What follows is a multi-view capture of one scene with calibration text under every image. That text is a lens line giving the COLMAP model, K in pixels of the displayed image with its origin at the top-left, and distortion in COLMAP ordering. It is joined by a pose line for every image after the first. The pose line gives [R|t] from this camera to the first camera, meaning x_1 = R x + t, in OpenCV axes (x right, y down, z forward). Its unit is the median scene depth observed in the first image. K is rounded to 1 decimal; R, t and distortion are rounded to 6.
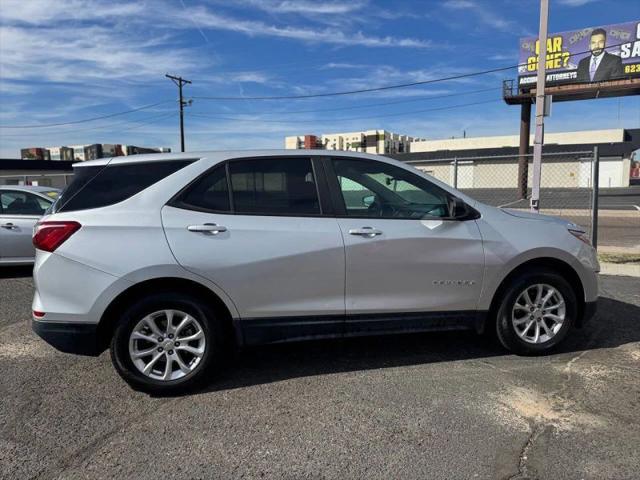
lens RADIAL K [[450.3, 0, 320.0], [0, 450.3, 240.0], [0, 0, 1]] dist [0.002527, 0.000779]
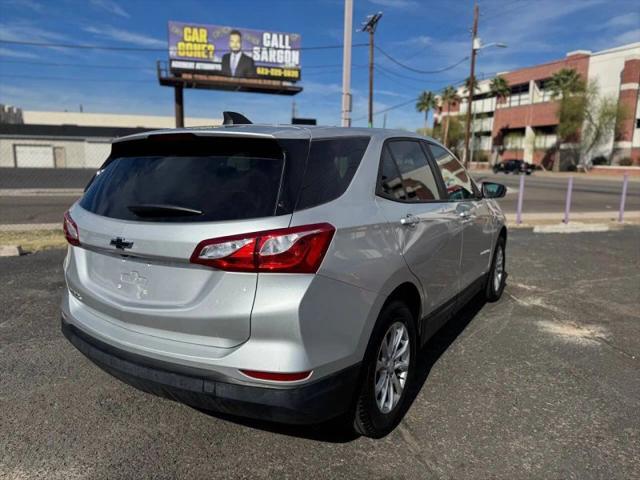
lens RADIAL K [[450.3, 0, 320.0], [0, 450.3, 240.0], [0, 0, 1]] dist [0.002527, 0.000779]
pose [[0.697831, -0.096858, 0.709684, -0.092436], [0.066494, 0.995296, 0.070456, -0.005835], [-0.713170, -0.001977, 0.700989, 0.048754]]
